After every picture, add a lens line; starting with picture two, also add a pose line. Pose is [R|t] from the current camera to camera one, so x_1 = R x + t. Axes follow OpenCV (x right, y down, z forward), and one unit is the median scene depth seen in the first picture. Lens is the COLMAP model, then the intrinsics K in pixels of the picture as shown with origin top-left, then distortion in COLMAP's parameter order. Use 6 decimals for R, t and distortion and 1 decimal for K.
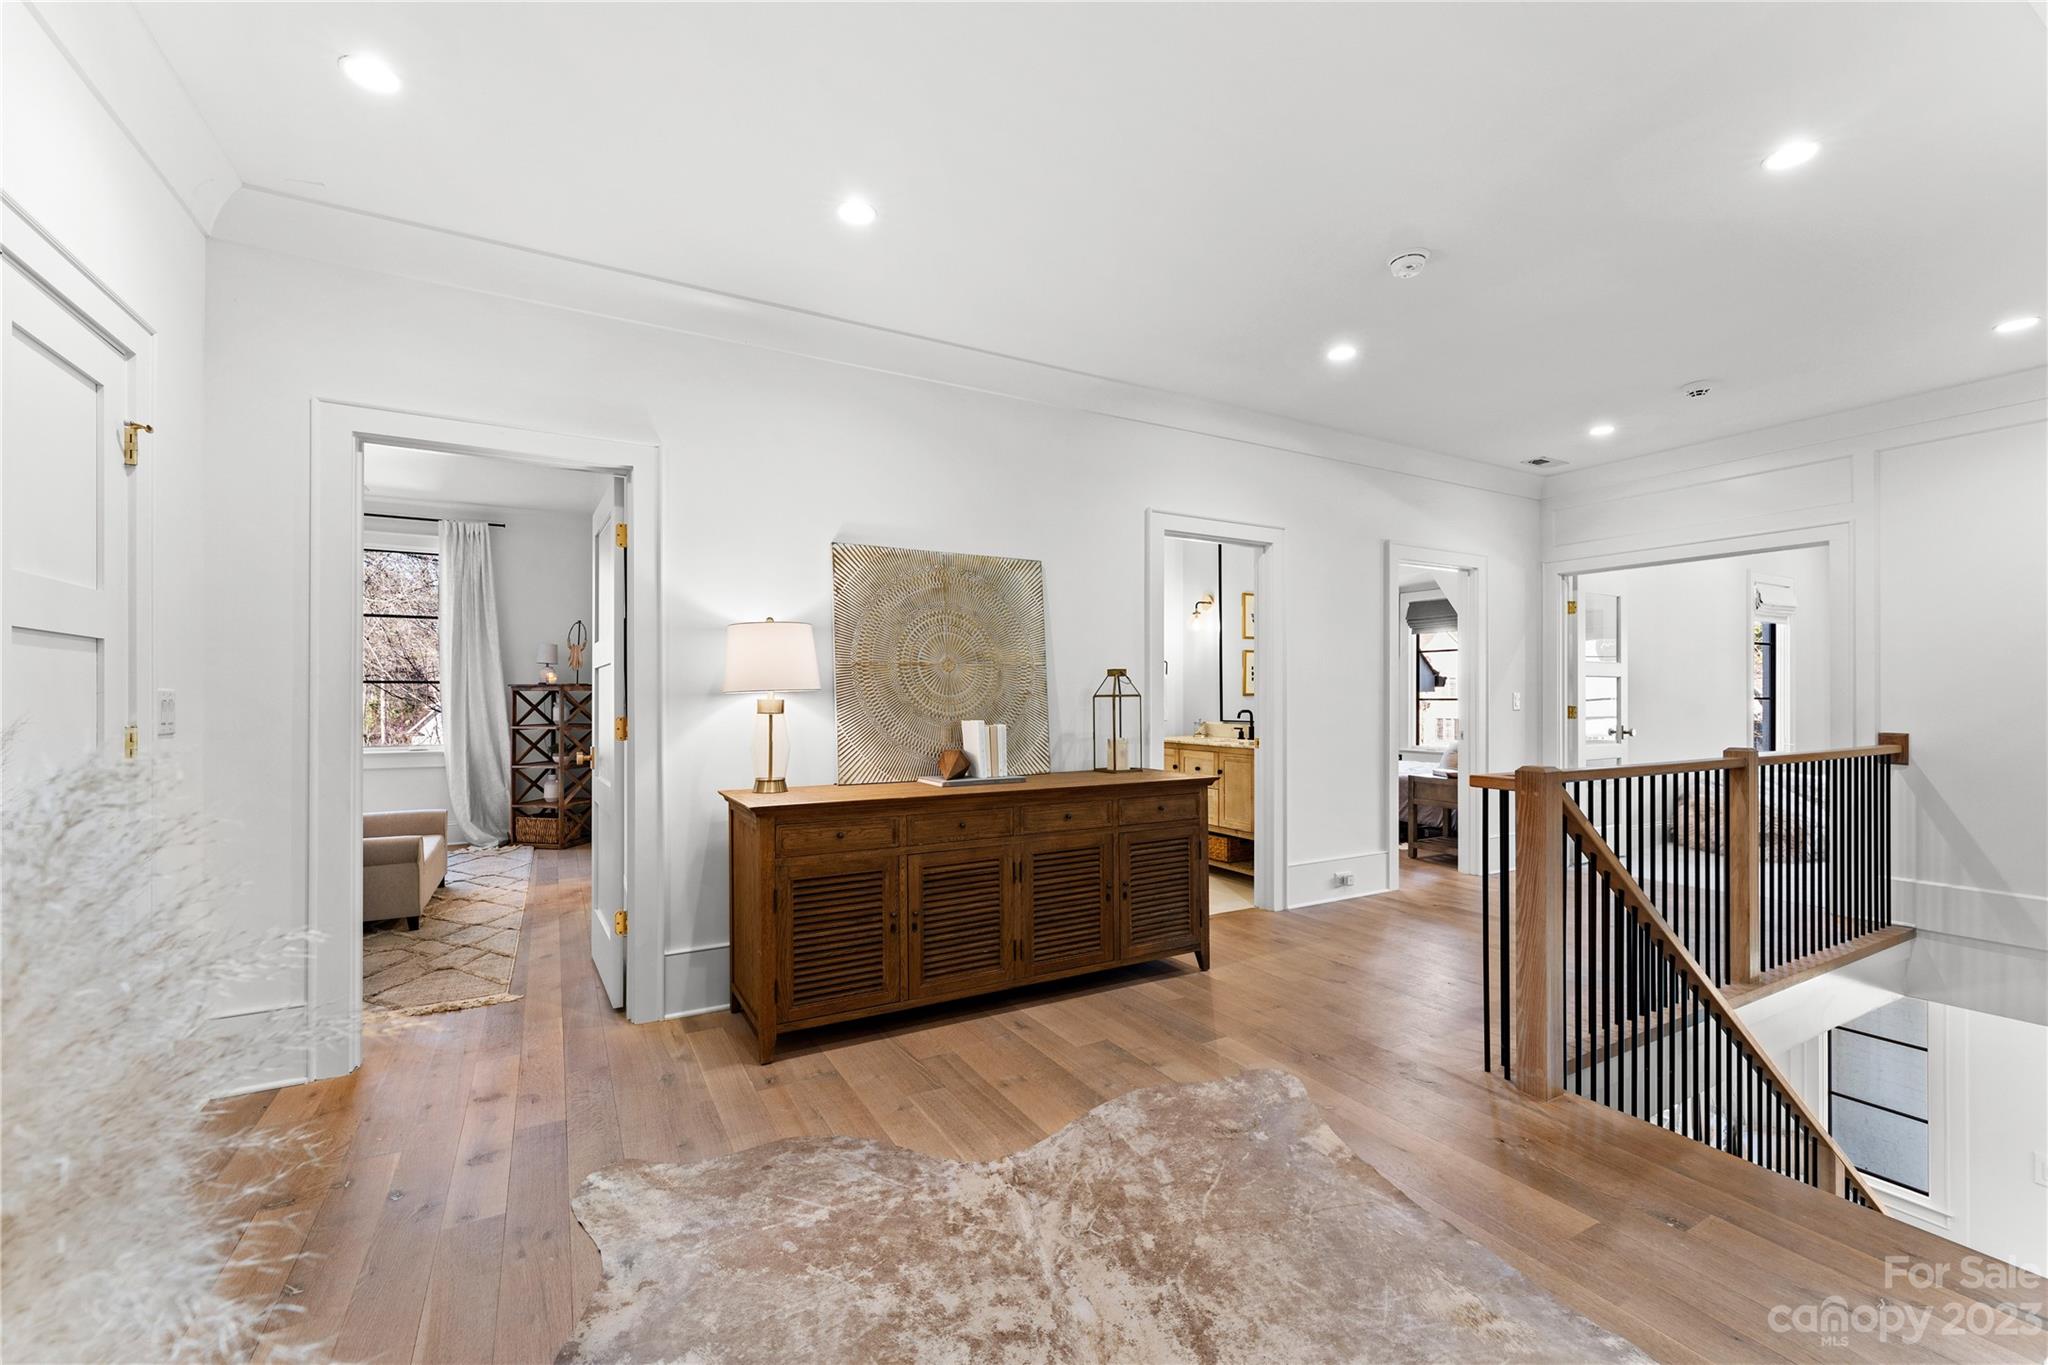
lens RADIAL K [[837.6, 0, 1013.8], [0, 837.6, 695.7], [0, 0, 1]] dist [-0.000995, -0.000167]
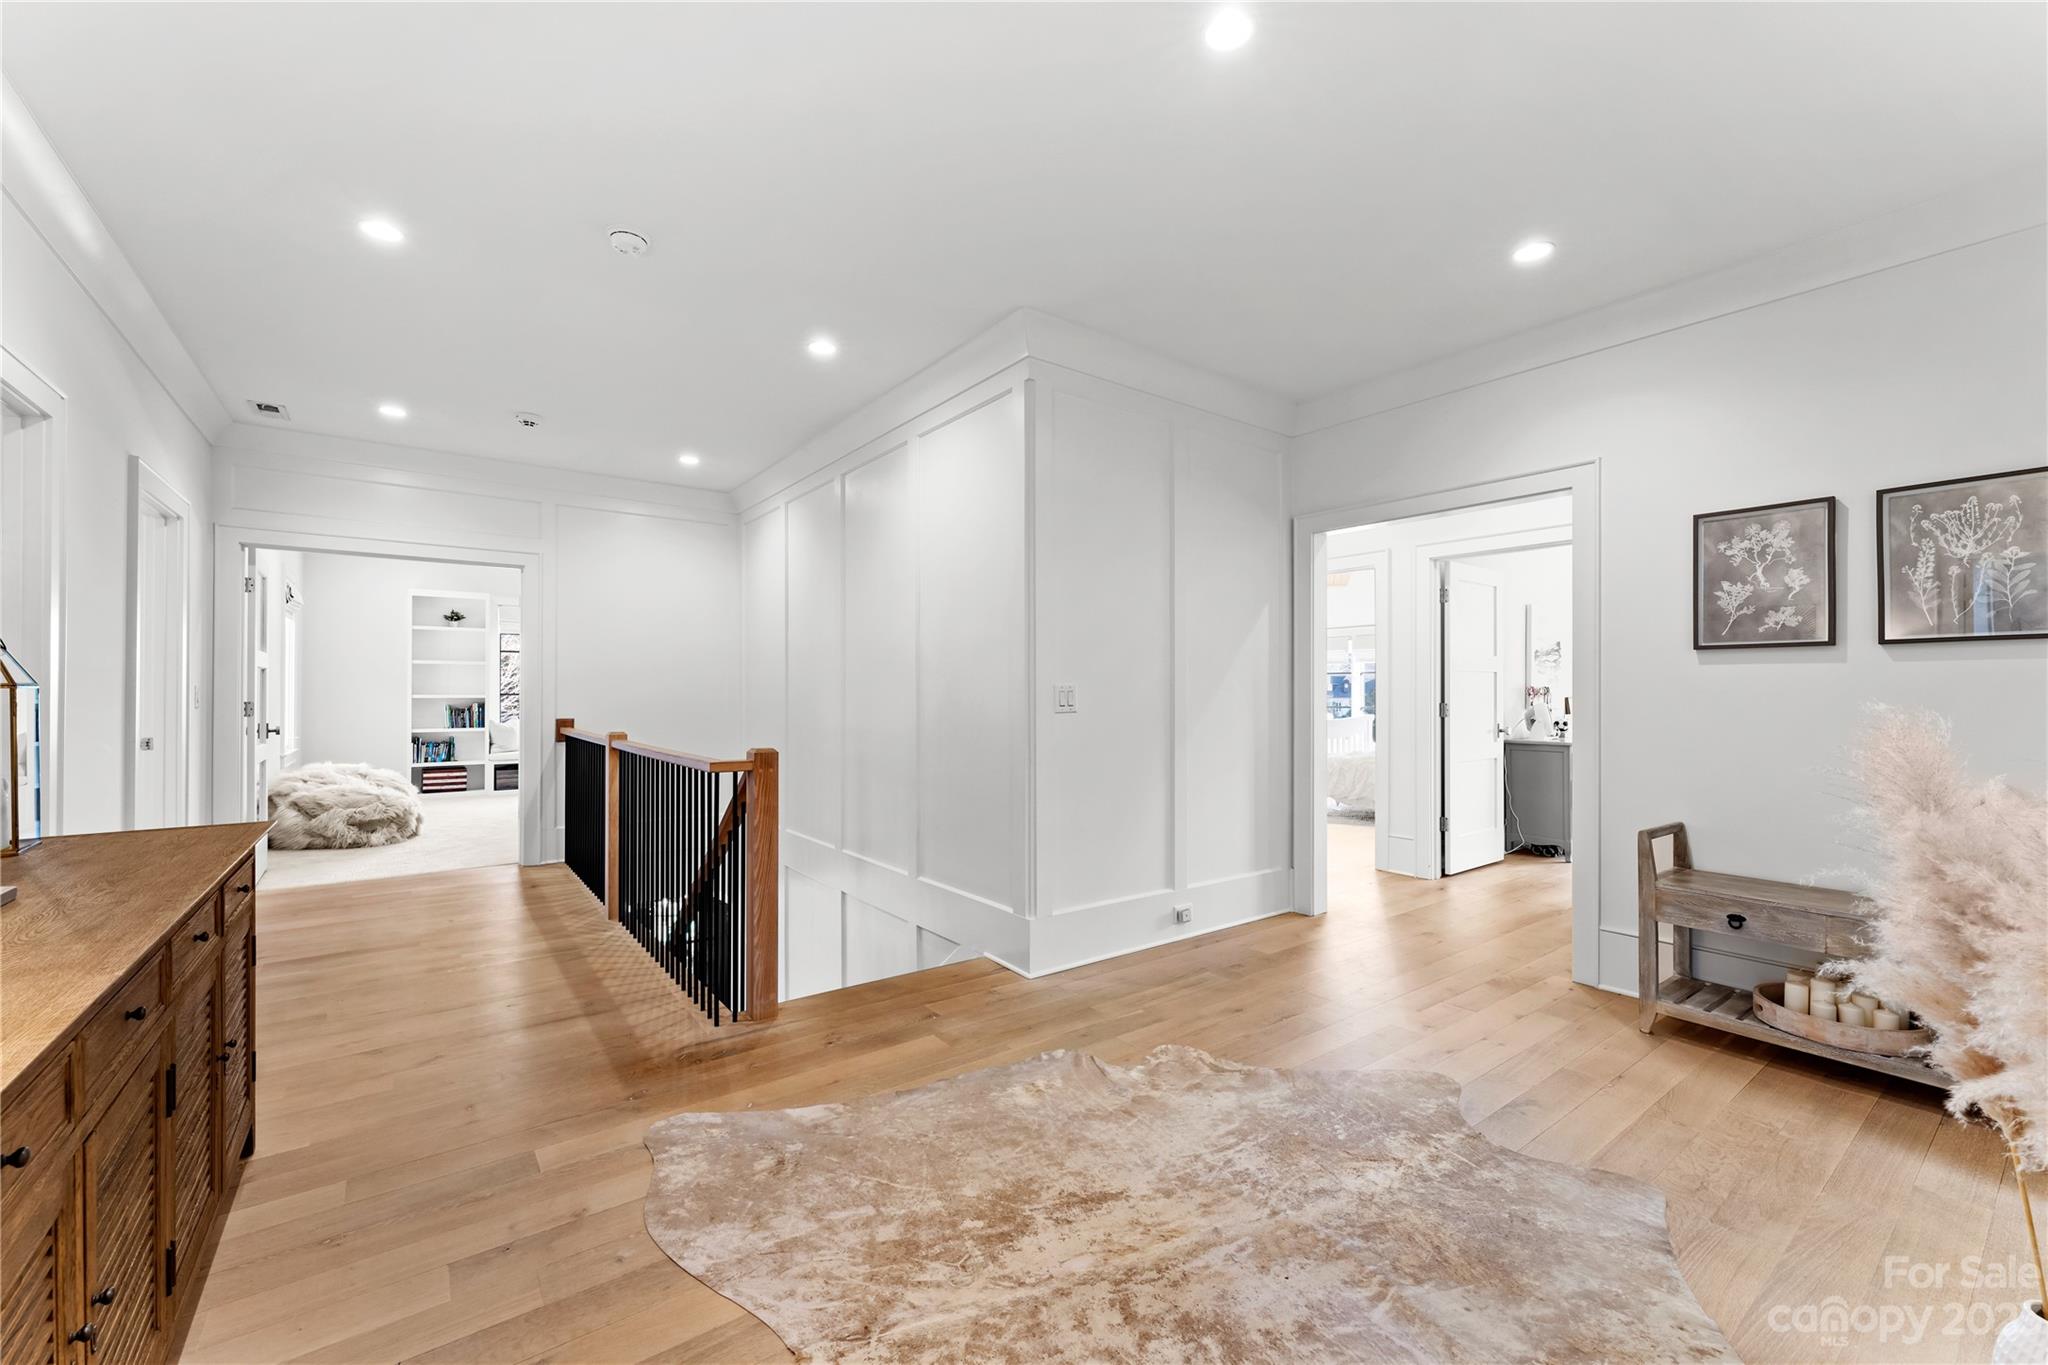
lens RADIAL K [[837.6, 0, 1018.3], [0, 837.6, 685.7], [0, 0, 1]] dist [-0.000995, -0.000167]
pose [[-0.144102, 0.009224, 0.989520, -0.745151], [-0.003119, 0.999947, -0.009775, 0.005977], [-0.989558, -0.004494, -0.144066, 0.949142]]
